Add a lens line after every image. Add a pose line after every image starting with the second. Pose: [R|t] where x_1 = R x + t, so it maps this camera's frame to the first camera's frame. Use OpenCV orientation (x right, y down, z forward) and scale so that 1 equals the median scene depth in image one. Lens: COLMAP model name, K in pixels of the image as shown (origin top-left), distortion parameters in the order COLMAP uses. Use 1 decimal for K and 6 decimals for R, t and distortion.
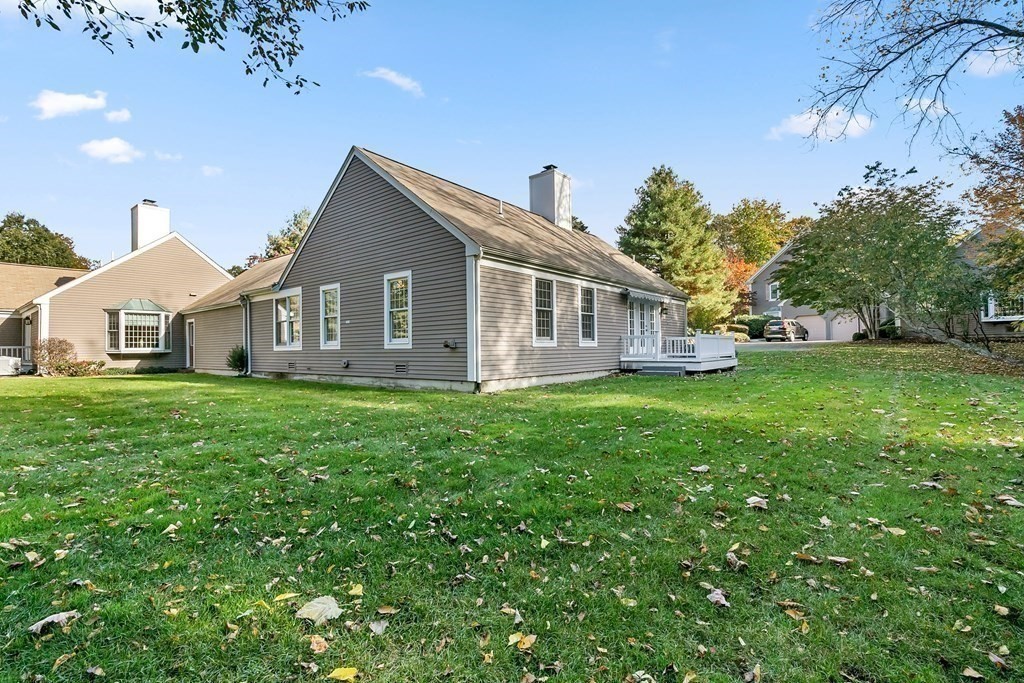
lens RADIAL K [[471.9, 0, 503.3], [0, 471.9, 346.1], [0, 0, 1]] dist [-0.011509, 0.002762]
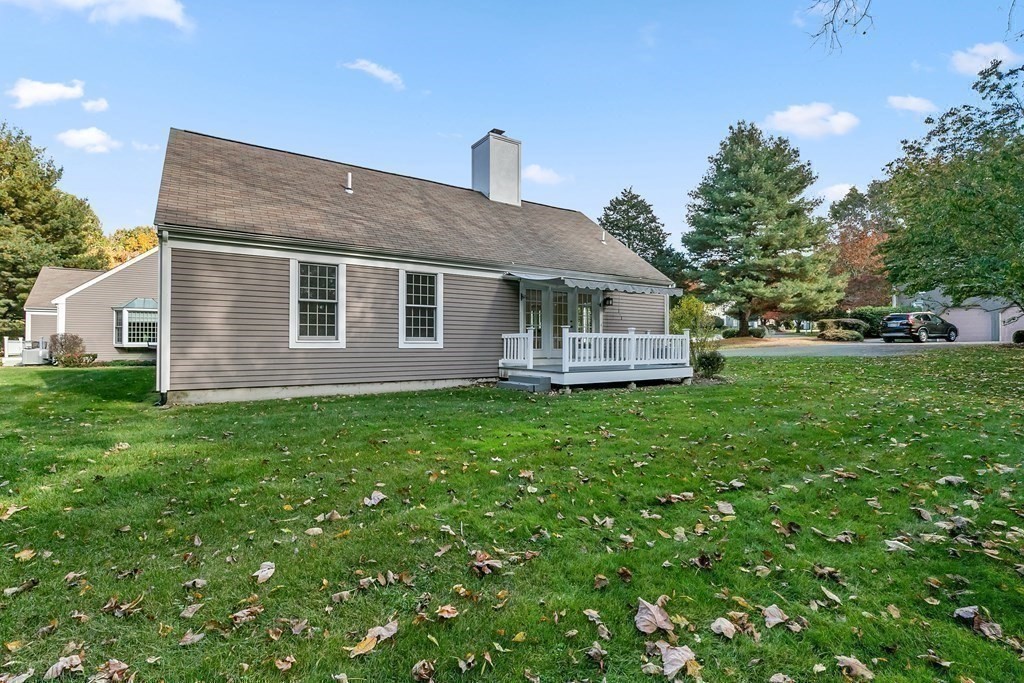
lens RADIAL K [[471.9, 0, 513.7], [0, 471.9, 339.9], [0, 0, 1]] dist [-0.011509, 0.002762]
pose [[0.950090, 0.009518, -0.311831, 0.417781], [-0.010918, 0.999937, -0.002743, -0.008578], [0.311785, 0.006011, 0.950134, 0.221803]]
